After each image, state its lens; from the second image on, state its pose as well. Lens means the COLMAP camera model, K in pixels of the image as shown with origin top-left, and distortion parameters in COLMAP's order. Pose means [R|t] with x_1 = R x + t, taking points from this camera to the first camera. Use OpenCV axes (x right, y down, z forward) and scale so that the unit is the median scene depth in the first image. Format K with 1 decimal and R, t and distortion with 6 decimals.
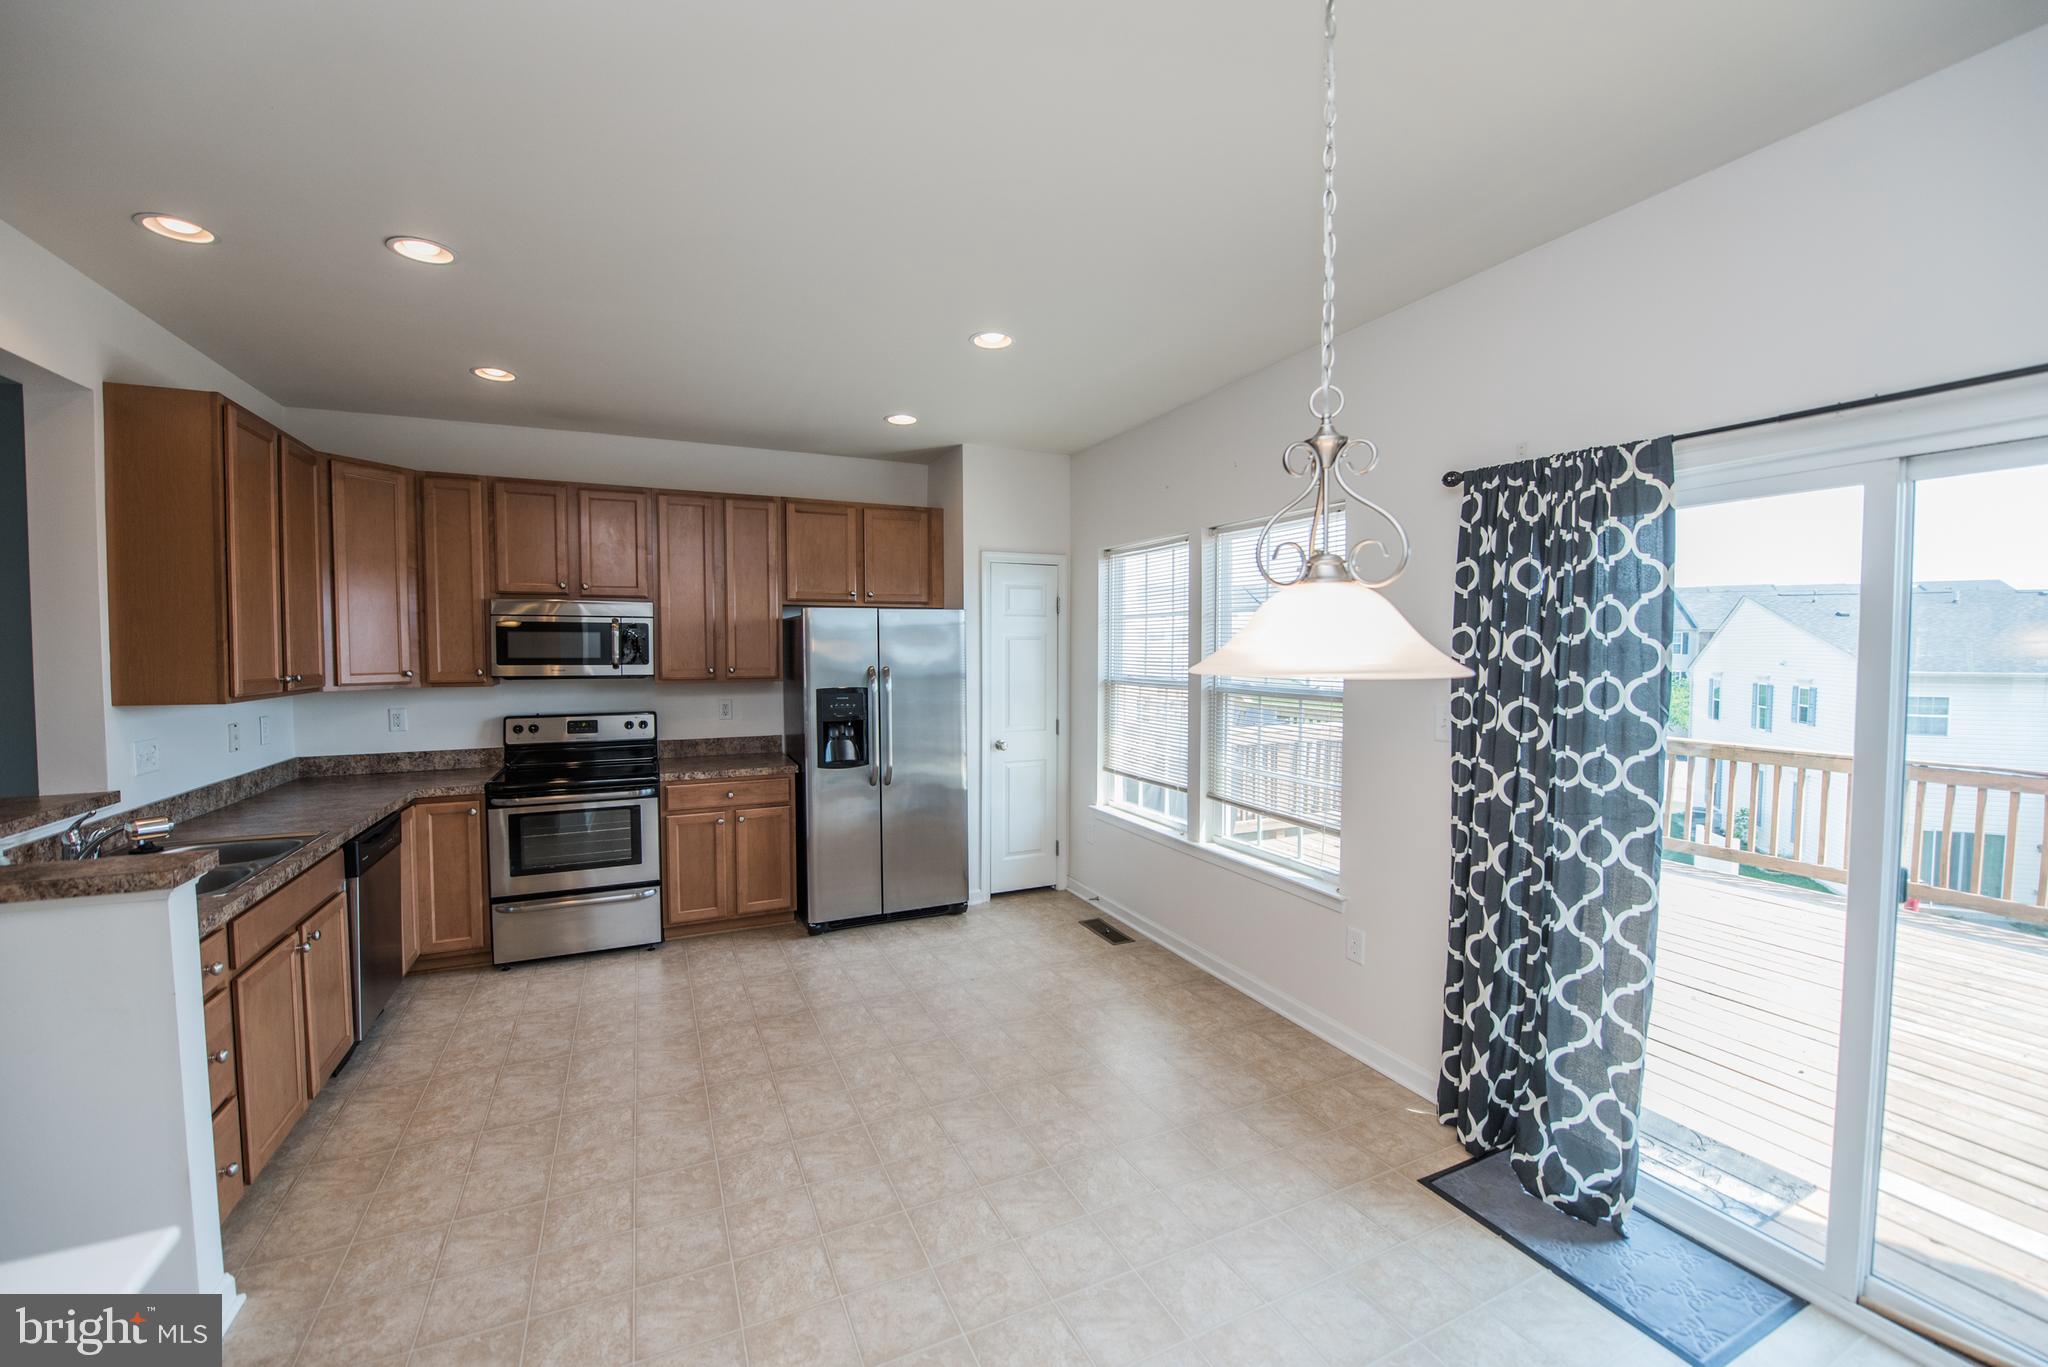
lens RADIAL K [[816.1, 0, 1017.7], [0, 816.1, 680.5], [0, 0, 1]] dist [-0.017073, -0.002022]
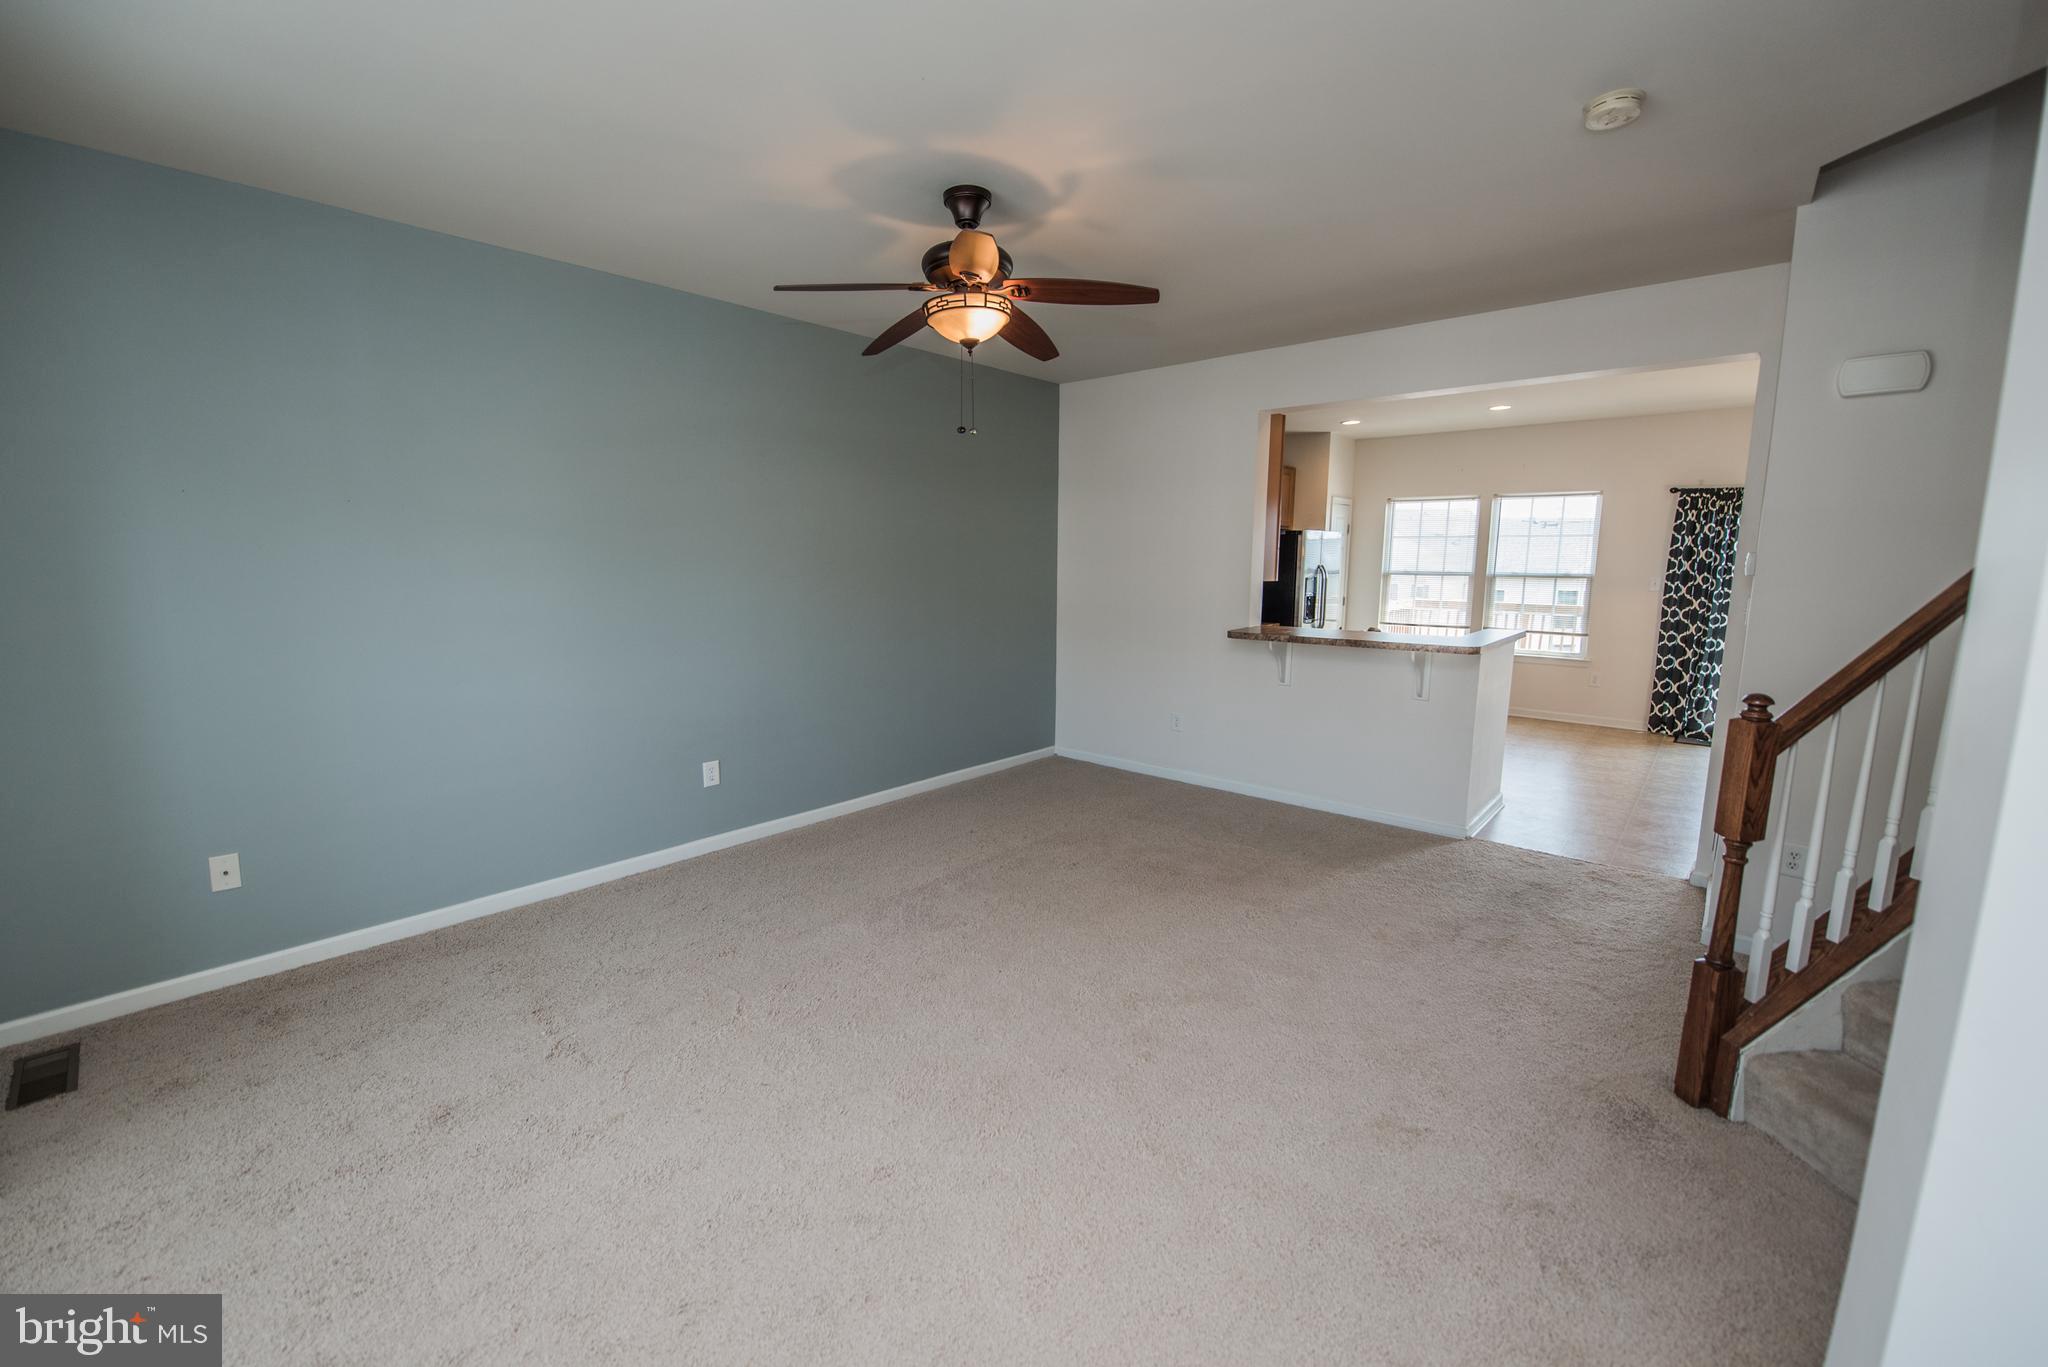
lens RADIAL K [[816.1, 0, 1017.7], [0, 816.1, 680.5], [0, 0, 1]] dist [-0.017073, -0.002022]
pose [[0.917217, -0.057484, 0.394218, -1.715823], [0.013744, 0.993512, 0.112893, 0.028815], [-0.398150, -0.098129, 0.912057, -0.413011]]
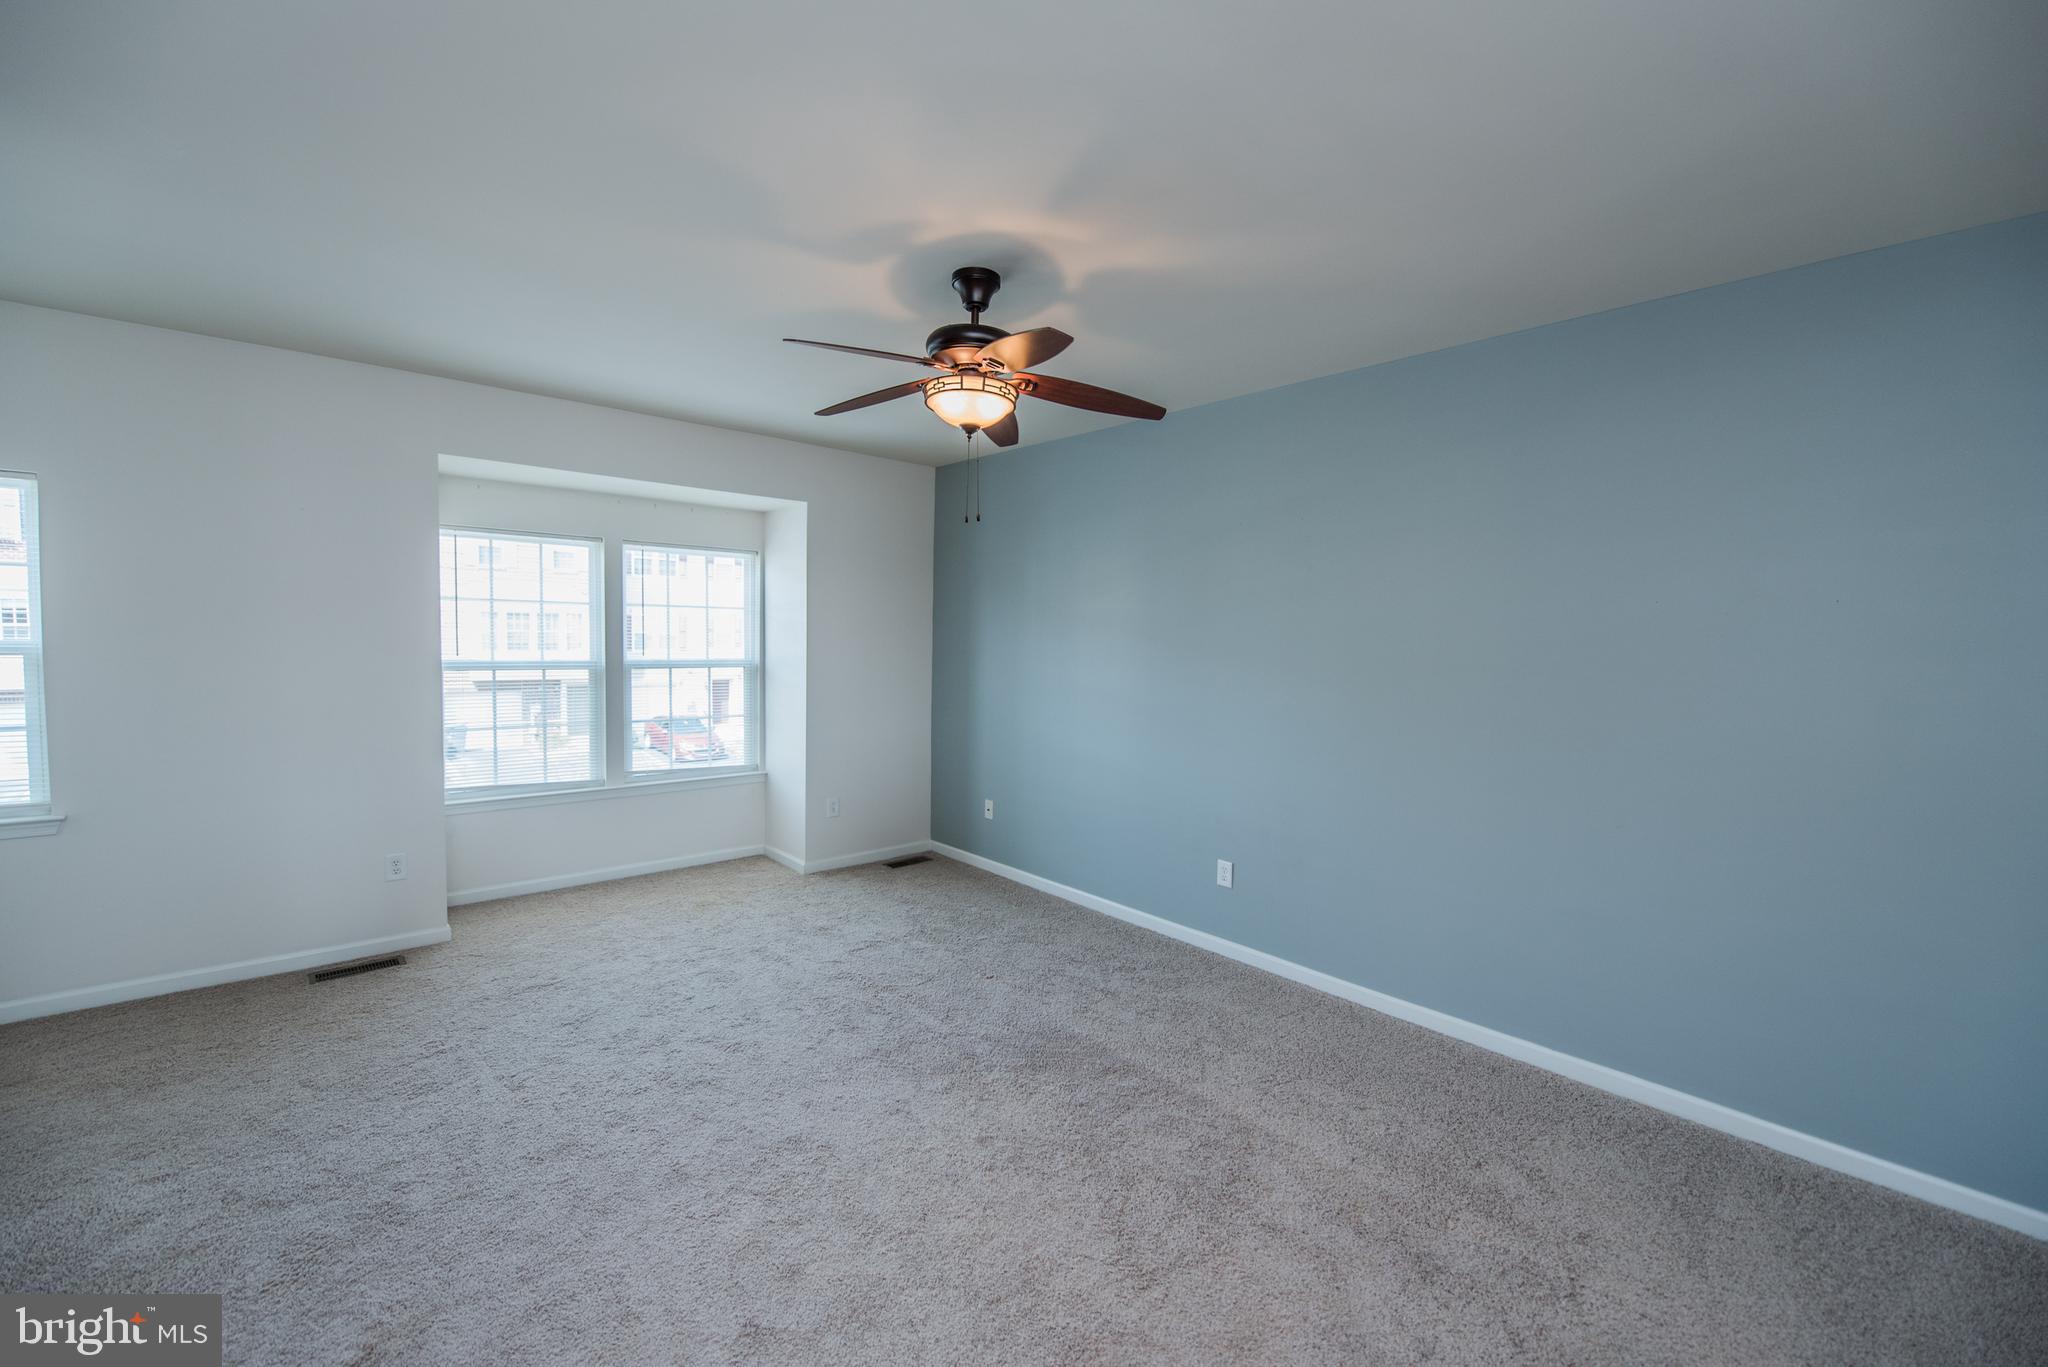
lens RADIAL K [[816.1, 0, 1017.7], [0, 816.1, 680.5], [0, 0, 1]] dist [-0.017073, -0.002022]
pose [[0.287466, 0.057171, -0.956083, -0.743518], [-0.060471, 0.997309, 0.041454, -0.008023], [0.955880, 0.045899, 0.290150, 0.159773]]
